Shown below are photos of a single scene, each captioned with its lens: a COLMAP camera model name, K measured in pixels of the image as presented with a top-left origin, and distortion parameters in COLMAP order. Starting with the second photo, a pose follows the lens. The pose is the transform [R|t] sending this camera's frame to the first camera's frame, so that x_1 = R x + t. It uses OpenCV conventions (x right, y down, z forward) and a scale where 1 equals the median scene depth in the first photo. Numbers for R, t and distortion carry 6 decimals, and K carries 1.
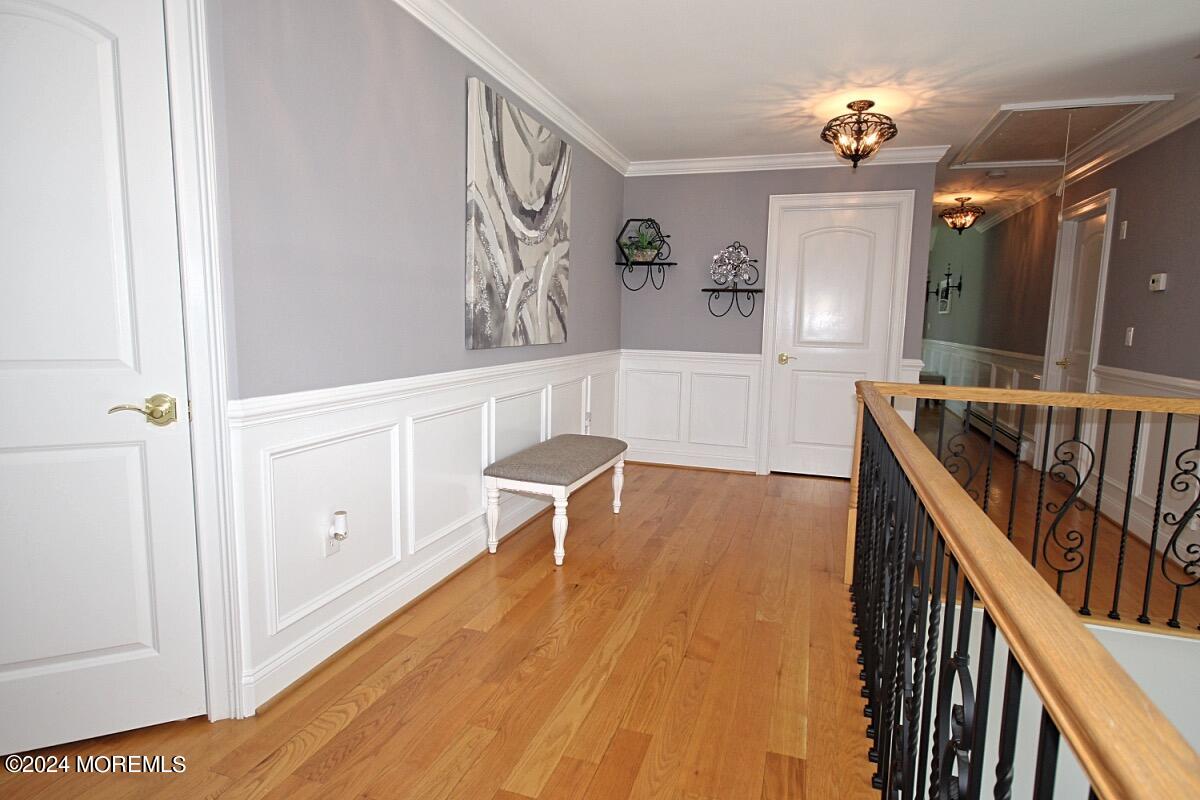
lens RADIAL K [[614.2, 0, 599.1], [0, 614.2, 409.0], [0, 0, 1]] dist [0.000542, 0.000419]
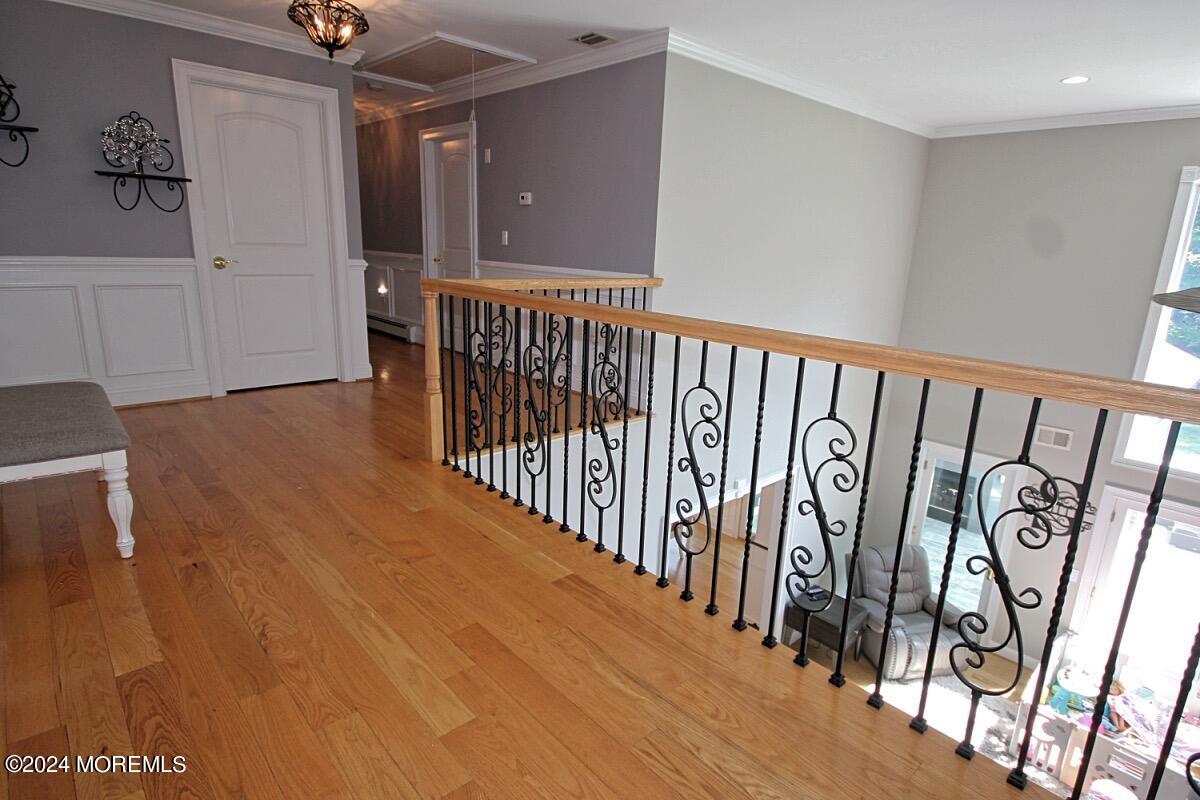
lens RADIAL K [[592.6, 0, 600.3], [0, 592.6, 399.5], [0, 0, 1]] dist [-0.000391, -0.000066]
pose [[0.526597, -0.220303, 0.821074, -0.225377], [0.095986, 0.975070, 0.200061, -0.011615], [-0.844679, -0.026540, 0.534615, 0.114747]]
